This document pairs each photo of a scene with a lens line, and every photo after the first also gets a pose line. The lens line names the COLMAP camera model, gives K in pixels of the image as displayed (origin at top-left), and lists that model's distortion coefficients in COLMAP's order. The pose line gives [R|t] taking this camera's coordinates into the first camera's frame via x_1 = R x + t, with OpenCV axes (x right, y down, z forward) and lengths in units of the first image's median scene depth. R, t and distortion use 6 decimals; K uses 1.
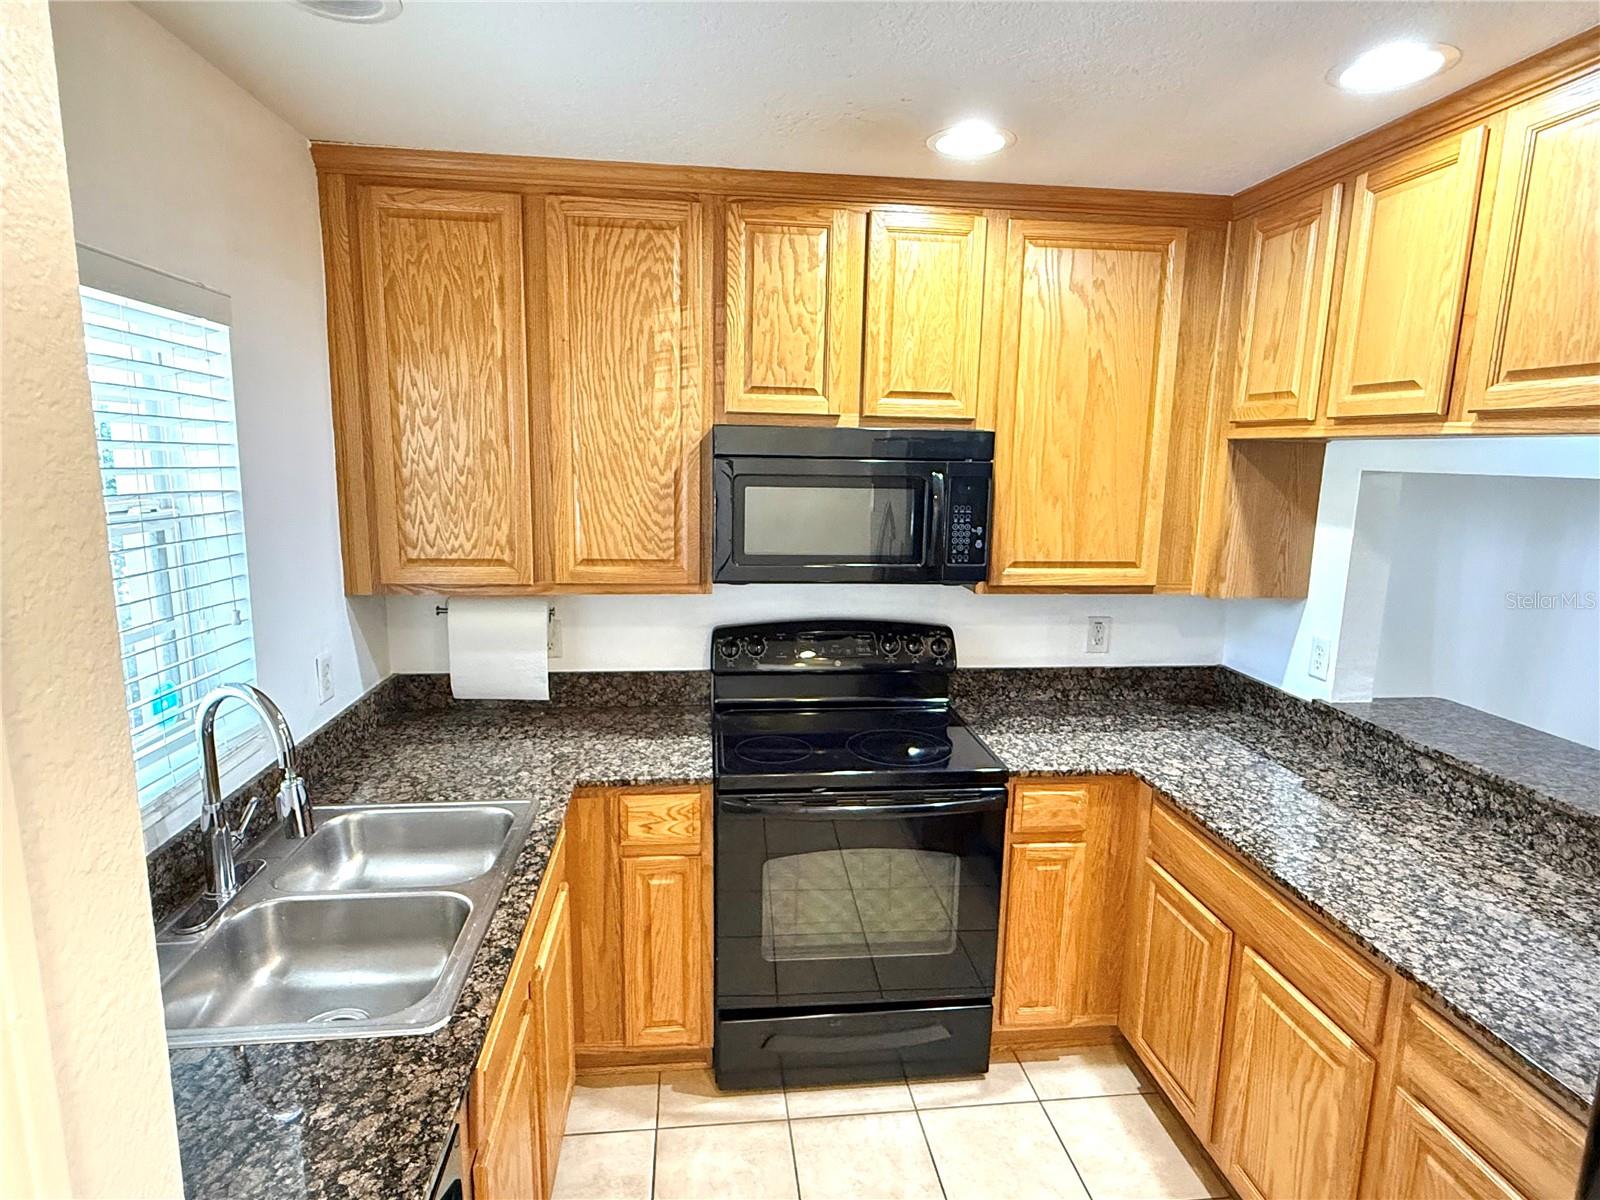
lens RADIAL K [[880.3, 0, 799.2], [0, 880.3, 602.9], [0, 0, 1]] dist [-0.003607, -0.001118]
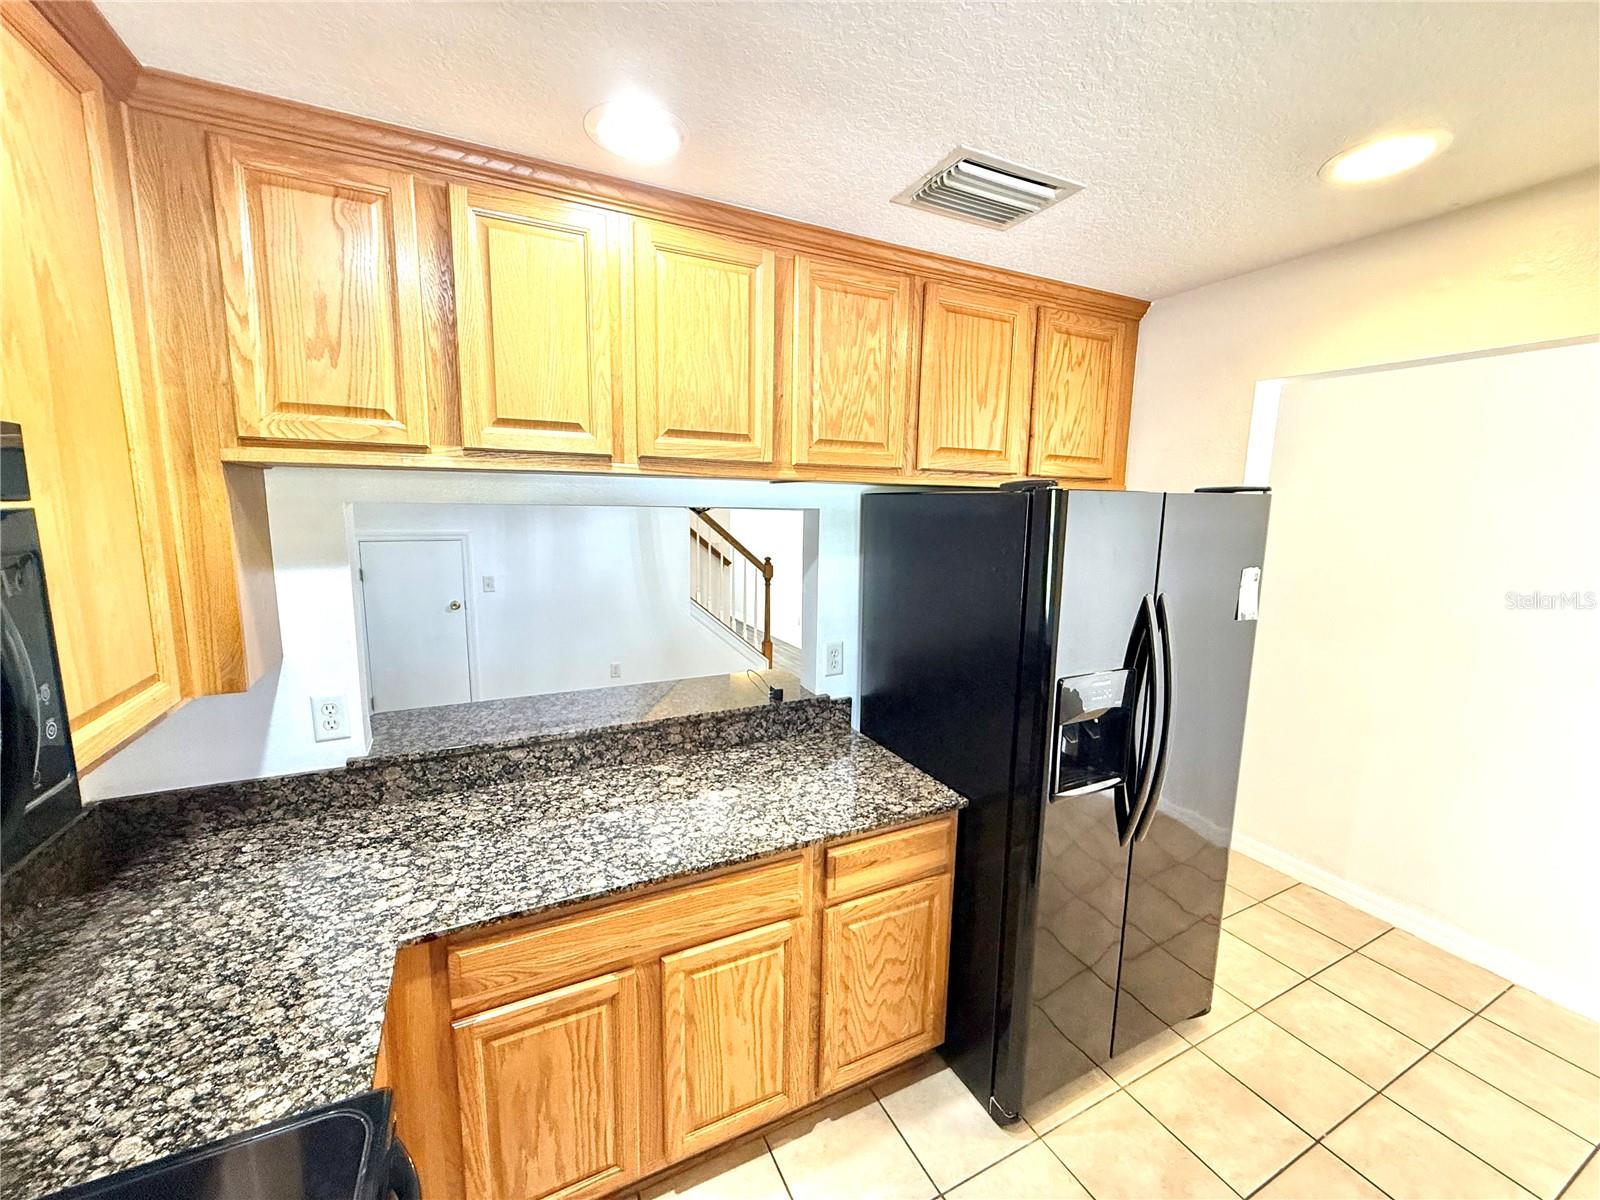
lens RADIAL K [[641.0, 0, 798.4], [0, 641.0, 596.3], [0, 0, 1]] dist [-0.000742, 0.001001]
pose [[-0.341183, -0.163927, 0.925593, -0.163639], [0.137616, 0.965356, 0.221696, -0.155702], [-0.929869, 0.203016, -0.306804, 0.882007]]
